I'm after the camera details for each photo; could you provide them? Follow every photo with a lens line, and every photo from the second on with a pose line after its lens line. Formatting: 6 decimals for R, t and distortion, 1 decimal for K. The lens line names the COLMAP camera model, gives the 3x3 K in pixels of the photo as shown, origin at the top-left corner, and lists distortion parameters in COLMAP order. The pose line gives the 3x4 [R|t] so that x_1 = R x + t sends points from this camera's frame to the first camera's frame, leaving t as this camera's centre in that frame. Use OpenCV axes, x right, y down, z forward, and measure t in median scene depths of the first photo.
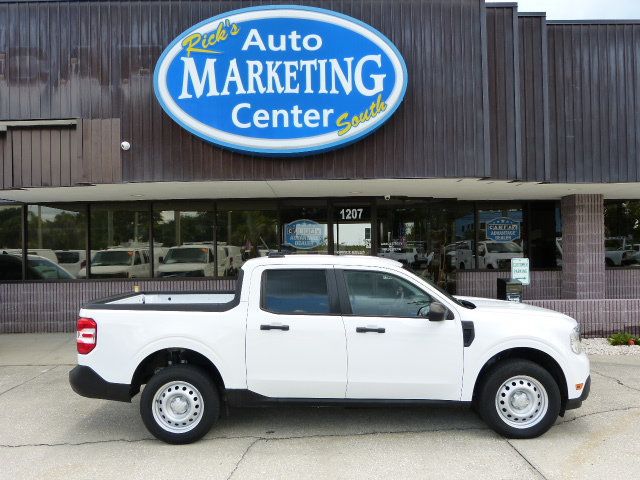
lens RADIAL K [[481.4, 0, 316.7], [0, 481.4, 243.8], [0, 0, 1]] dist [-0.033557, 0.026722]
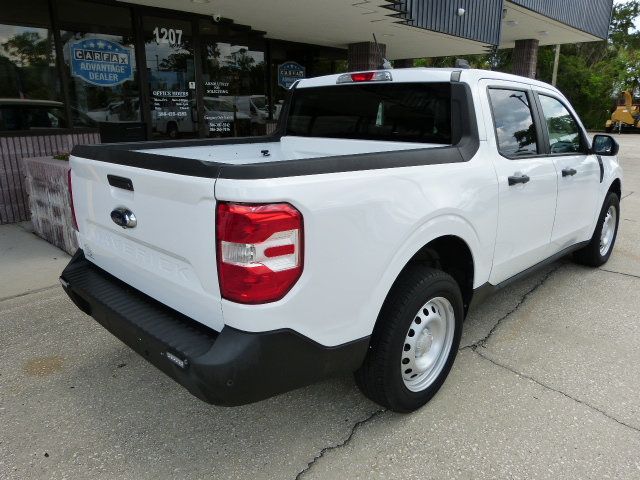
lens RADIAL K [[476.8, 0, 313.1], [0, 476.8, 241.8], [0, 0, 1]] dist [-0.022694, 0.012053]
pose [[0.693575, -0.179217, 0.697736, -0.463821], [-0.016964, 0.964229, 0.264529, 0.058582], [-0.720185, -0.195307, 0.665724, 0.484754]]
